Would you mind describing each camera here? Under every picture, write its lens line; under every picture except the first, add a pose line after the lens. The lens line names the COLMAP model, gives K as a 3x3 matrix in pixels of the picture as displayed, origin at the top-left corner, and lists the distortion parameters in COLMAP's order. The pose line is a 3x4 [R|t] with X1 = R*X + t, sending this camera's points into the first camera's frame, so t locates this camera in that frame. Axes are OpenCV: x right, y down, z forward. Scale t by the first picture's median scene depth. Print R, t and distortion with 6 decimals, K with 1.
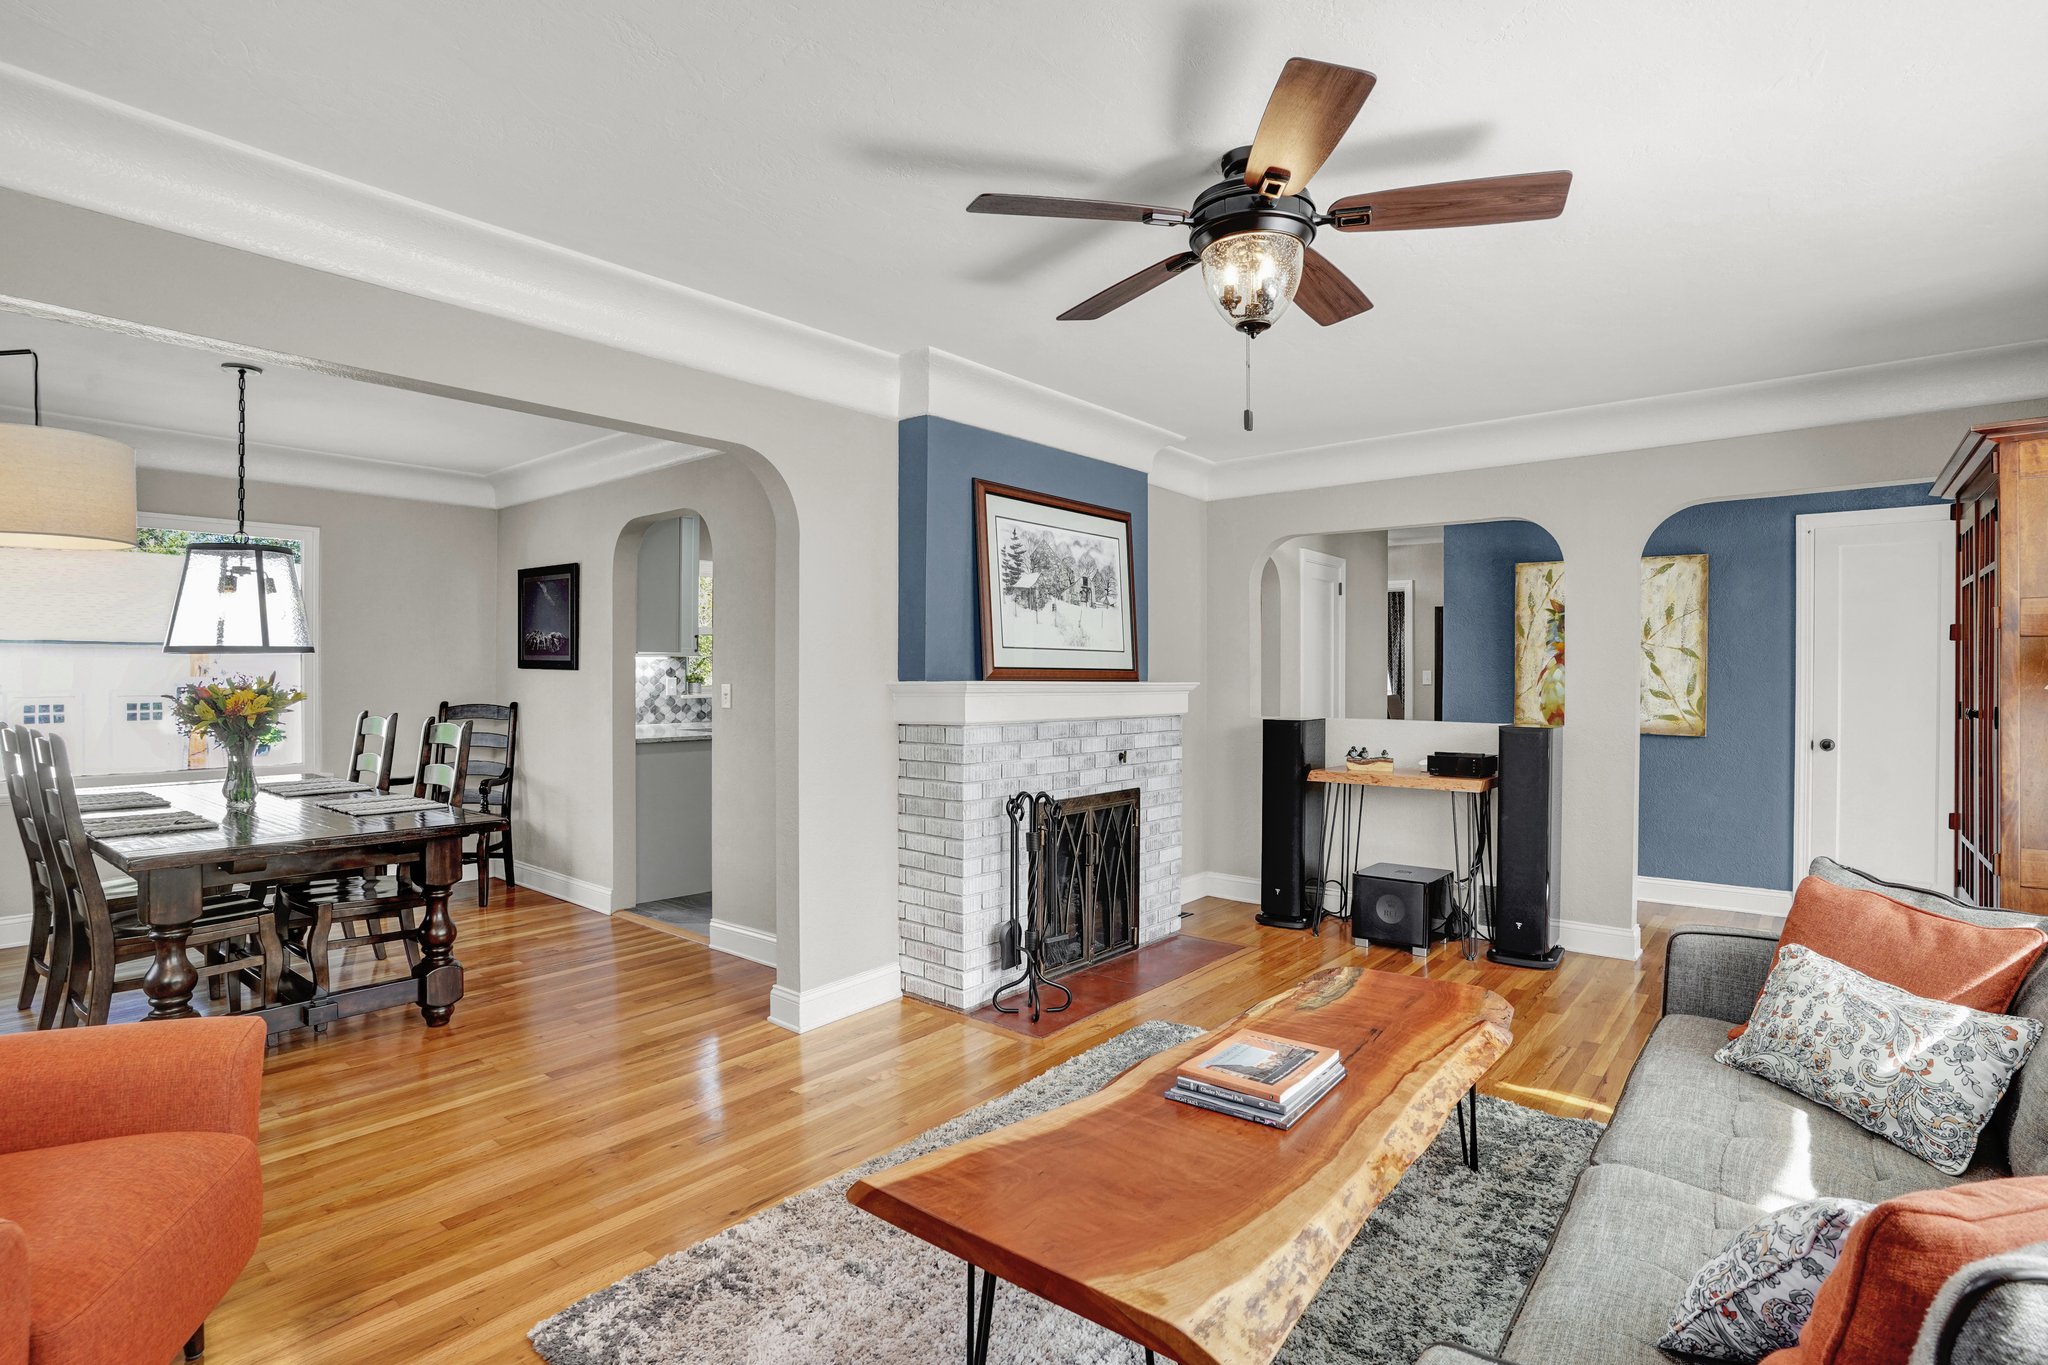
lens RADIAL K [[1021.3, 0, 1024.0], [0, 1021.3, 682.5], [0, 0, 1]] dist [-0.000337, 0.000273]
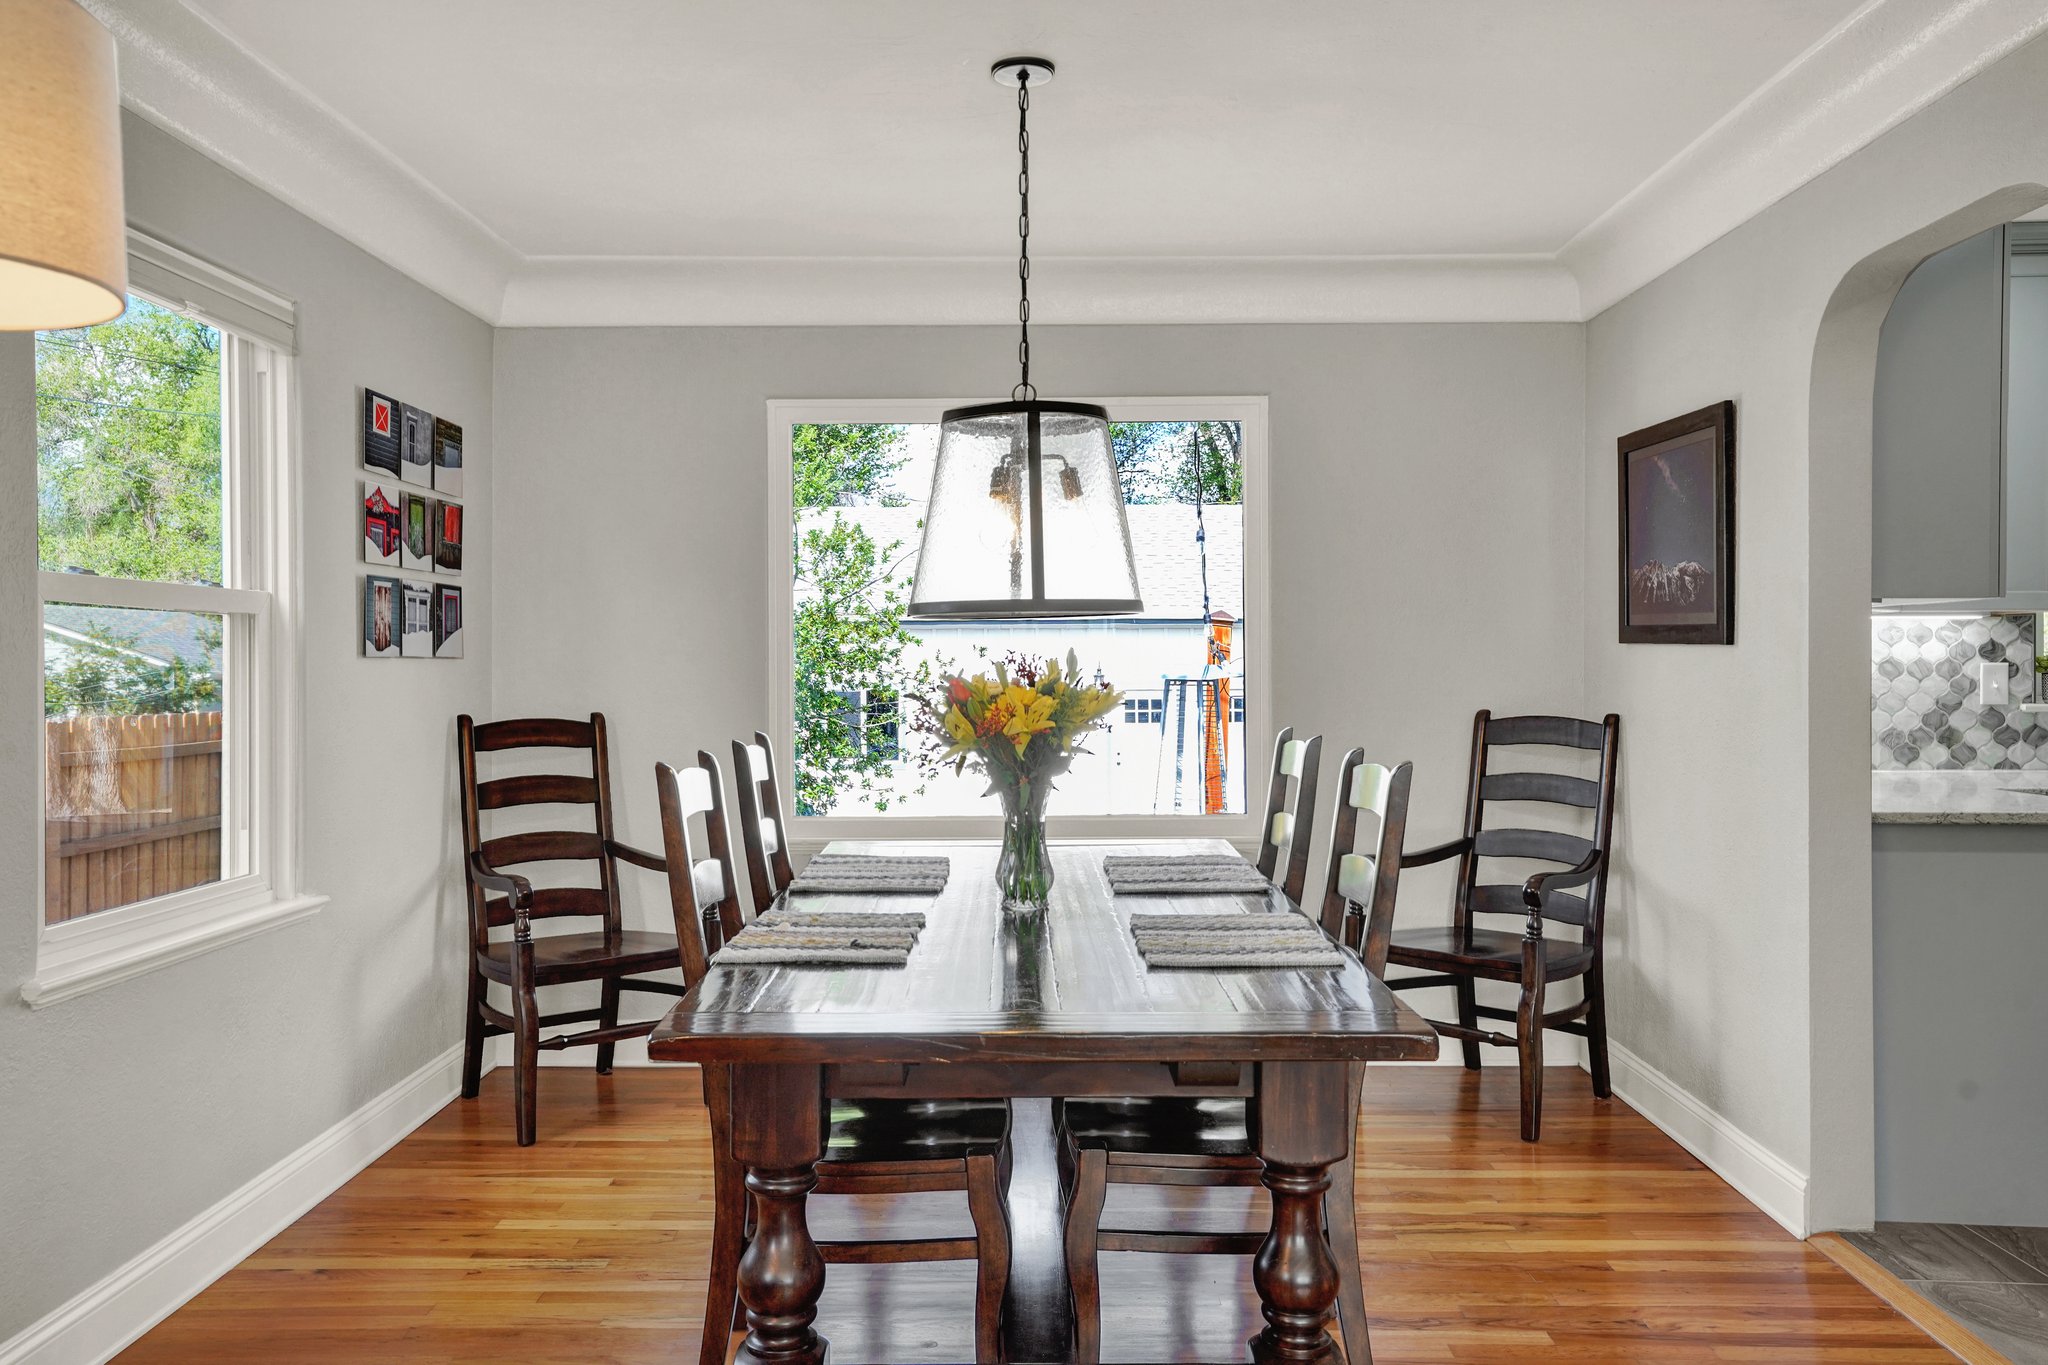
lens RADIAL K [[1569.0, 0, 1026.7], [0, 1569.0, 665.3], [0, 0, 1]] dist [0.065621, -0.000065]
pose [[0.622111, 0.001100, -0.782928, -0.085765], [-0.003856, 0.999991, -0.001659, -0.001298], [0.782920, 0.004051, 0.622110, 0.321656]]
